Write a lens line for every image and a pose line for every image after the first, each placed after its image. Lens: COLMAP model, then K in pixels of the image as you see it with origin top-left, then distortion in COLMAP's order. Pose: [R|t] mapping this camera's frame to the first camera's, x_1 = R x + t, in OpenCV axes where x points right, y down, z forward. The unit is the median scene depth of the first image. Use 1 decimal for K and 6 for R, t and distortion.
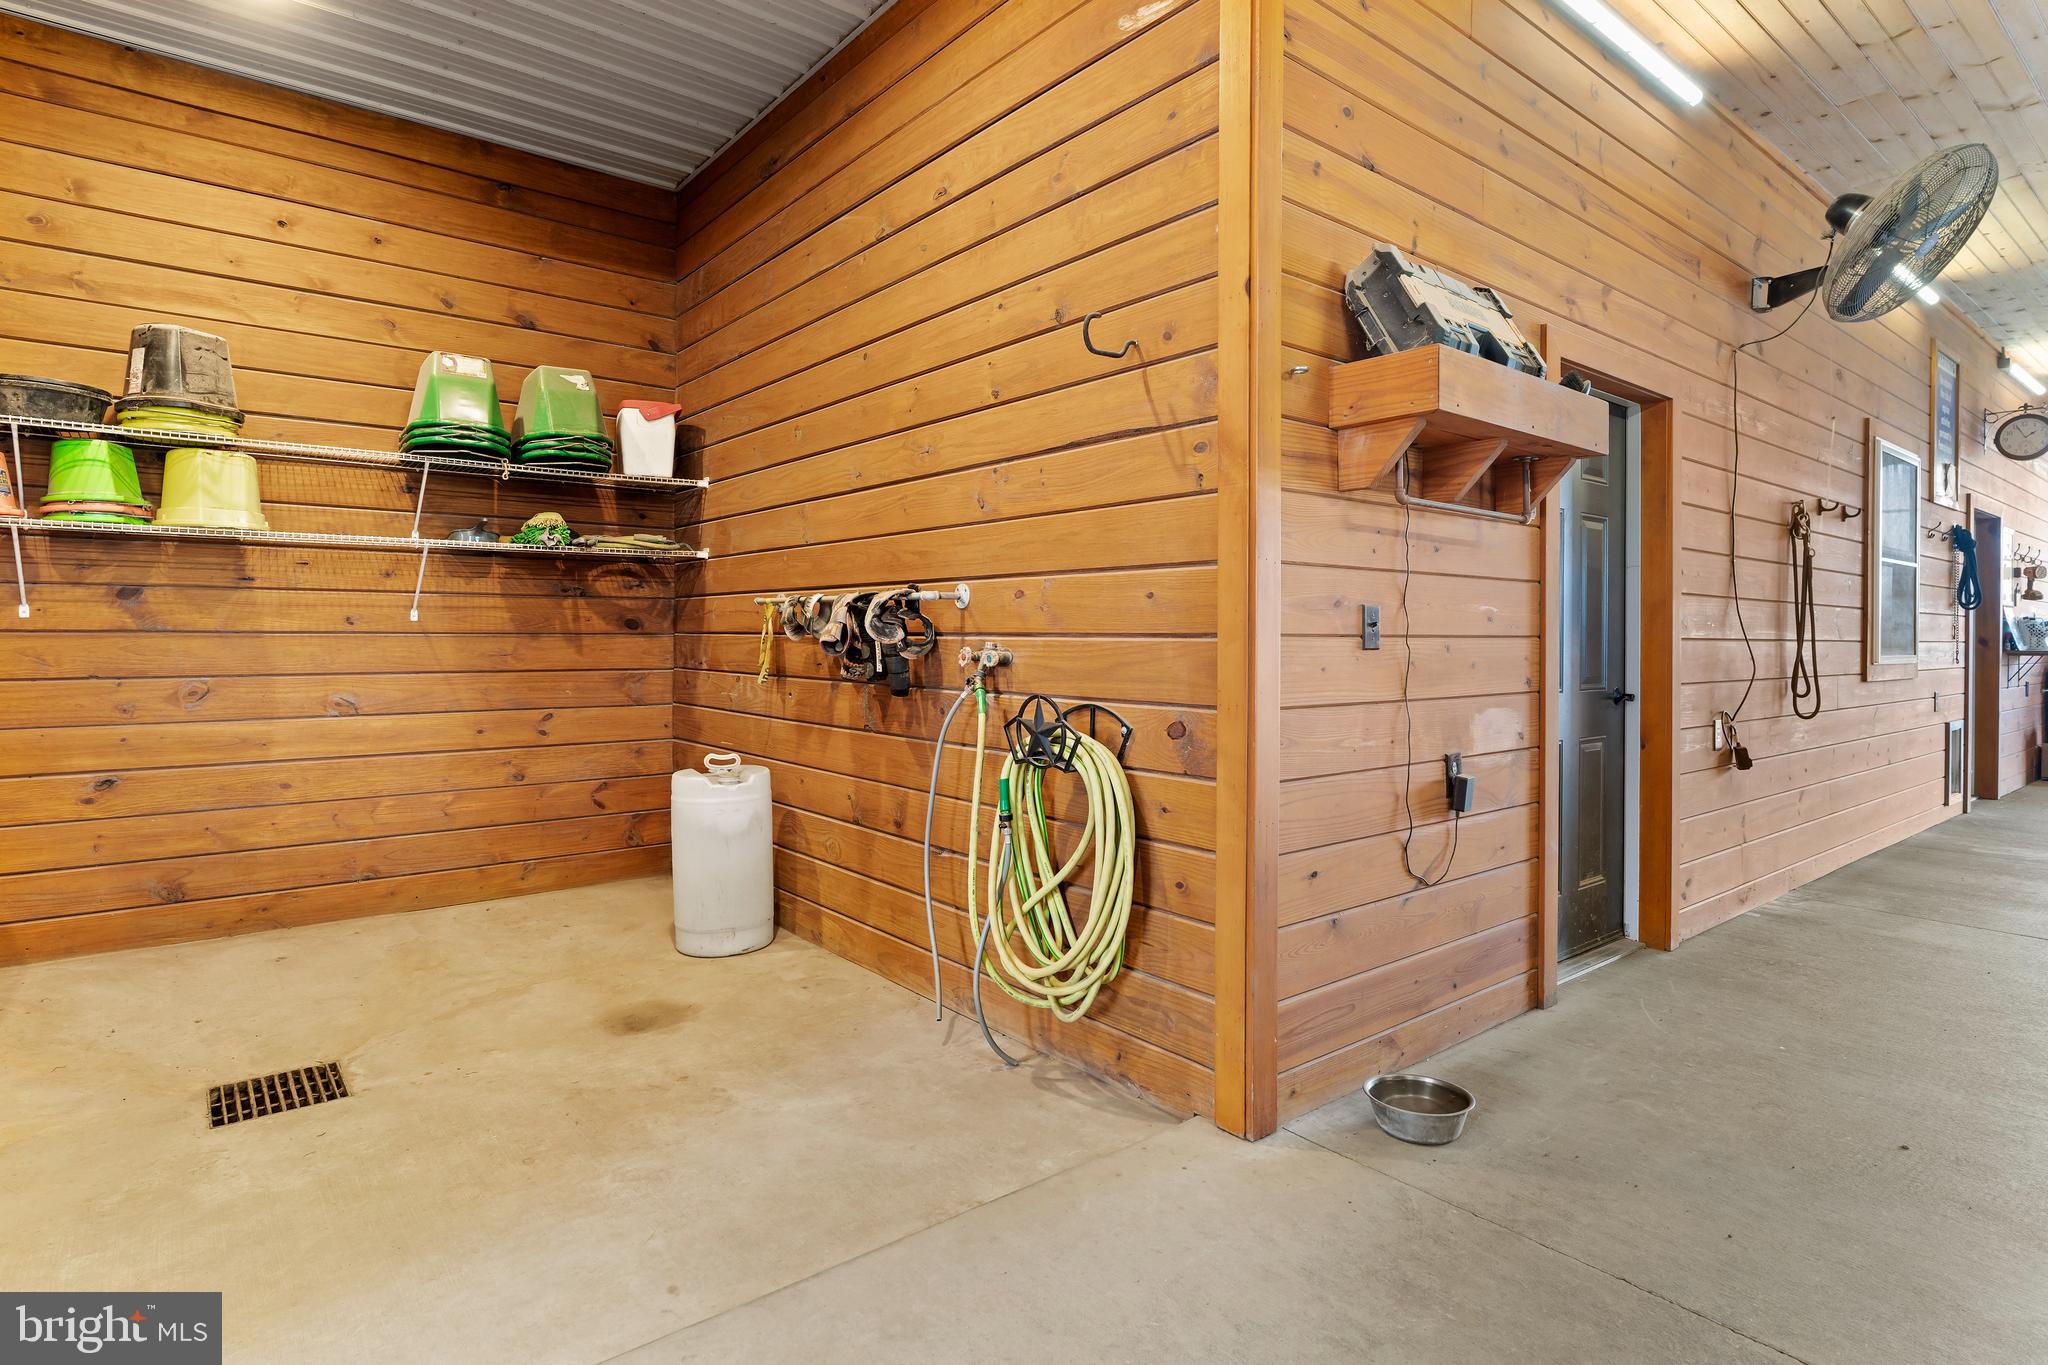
lens RADIAL K [[1071.2, 0, 1021.2], [0, 1071.2, 654.5], [0, 0, 1]] dist [0.001053, 0.002058]
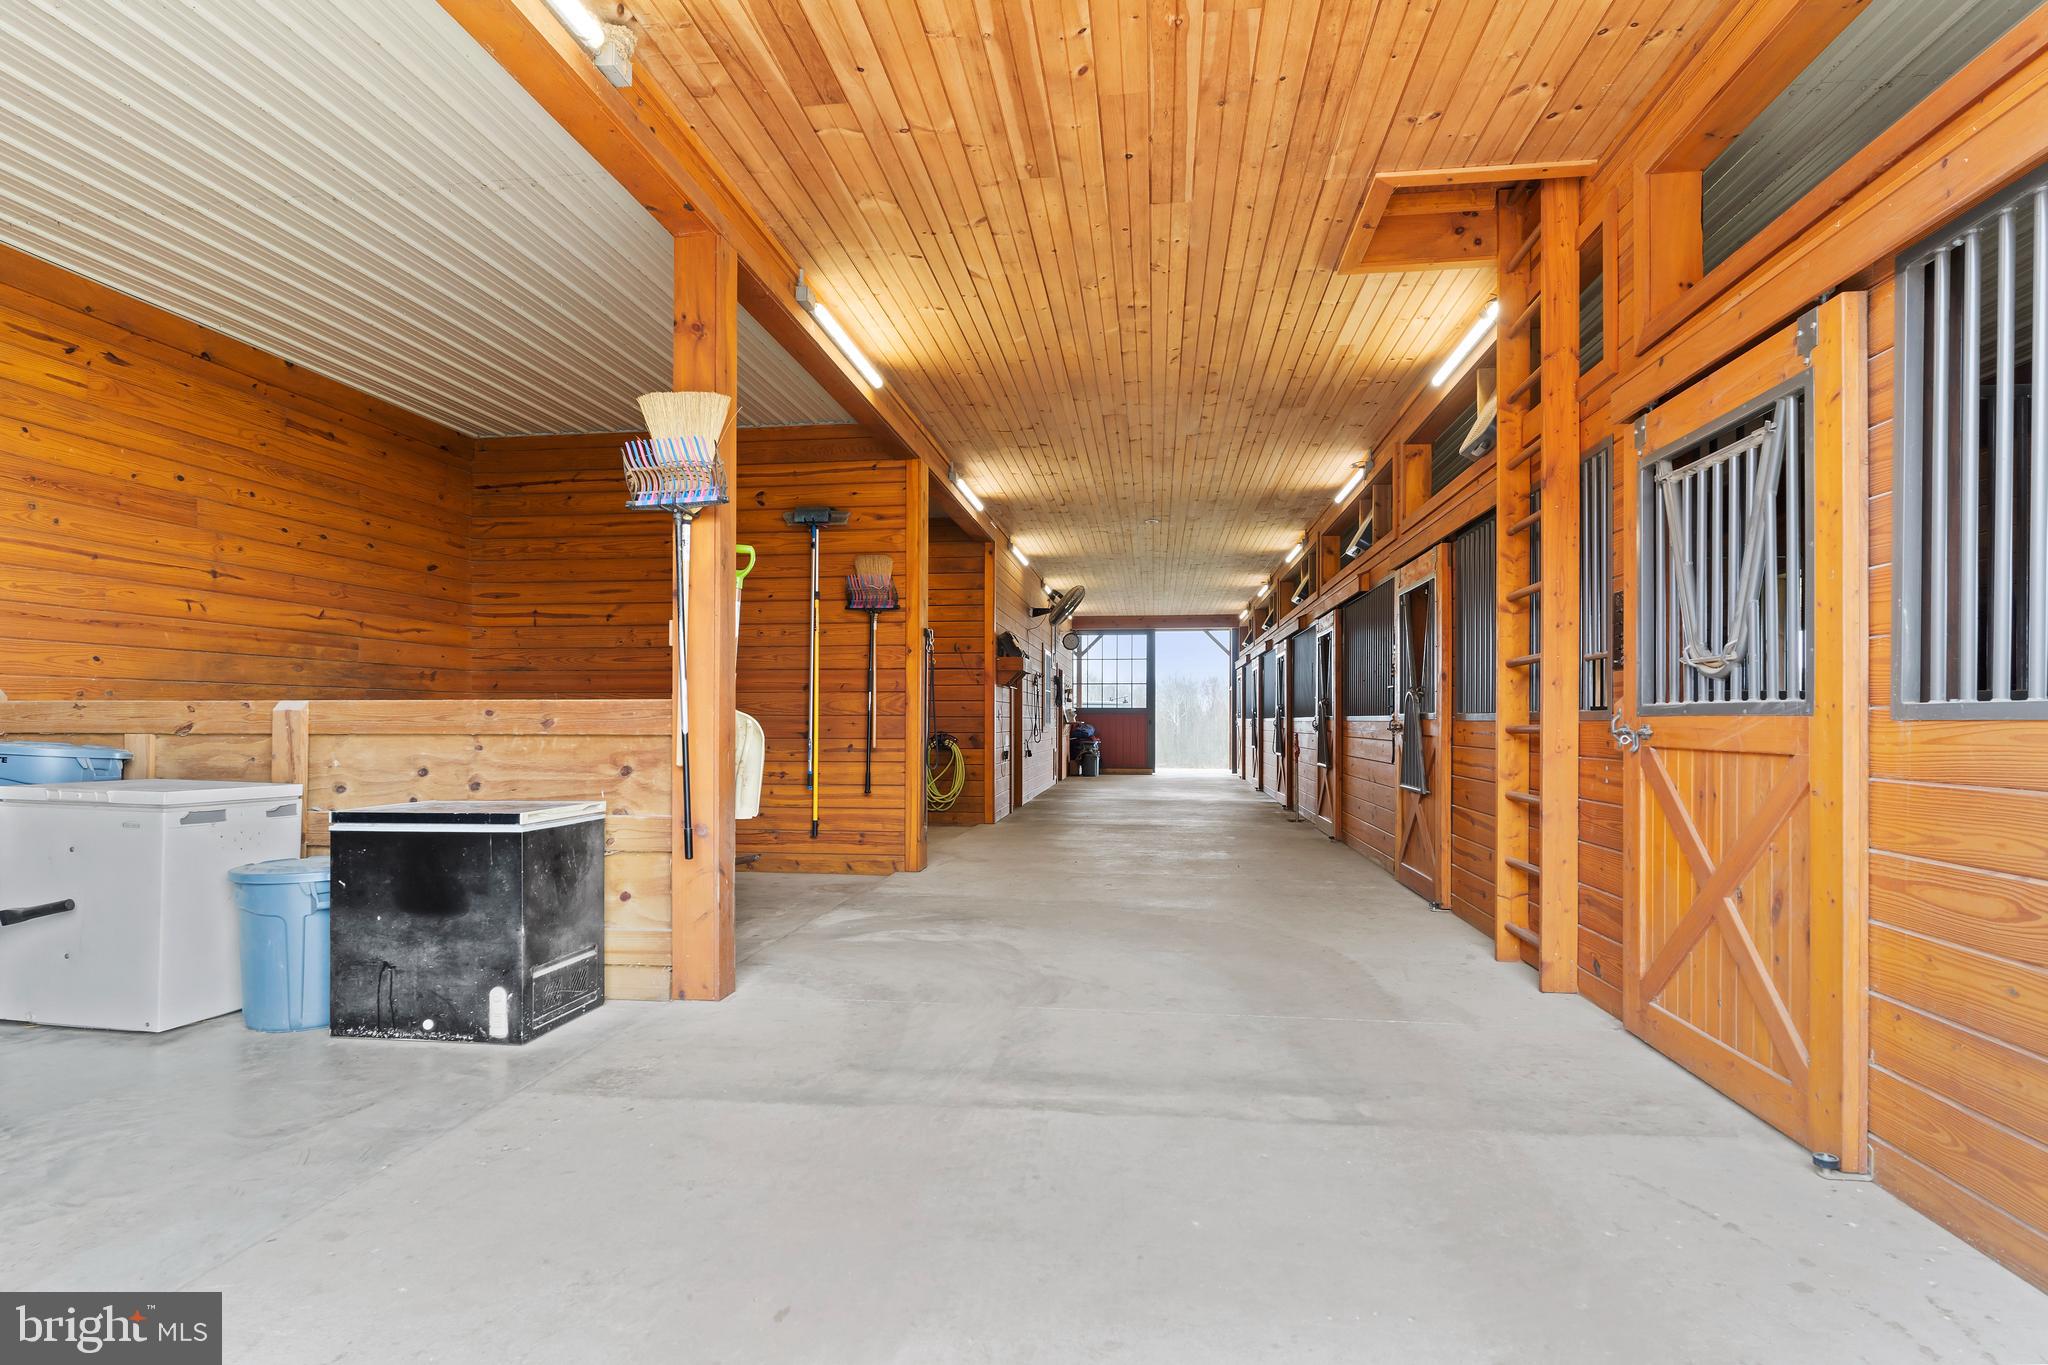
lens RADIAL K [[1059.0, 0, 1010.4], [0, 1059.0, 664.6], [0, 0, 1]] dist [0.001301, 0.011205]
pose [[0.724578, 0.036953, 0.688201, -1.617310], [0.005774, 0.998201, -0.059678, 0.015054], [-0.689169, 0.047215, 0.723061, -1.317340]]
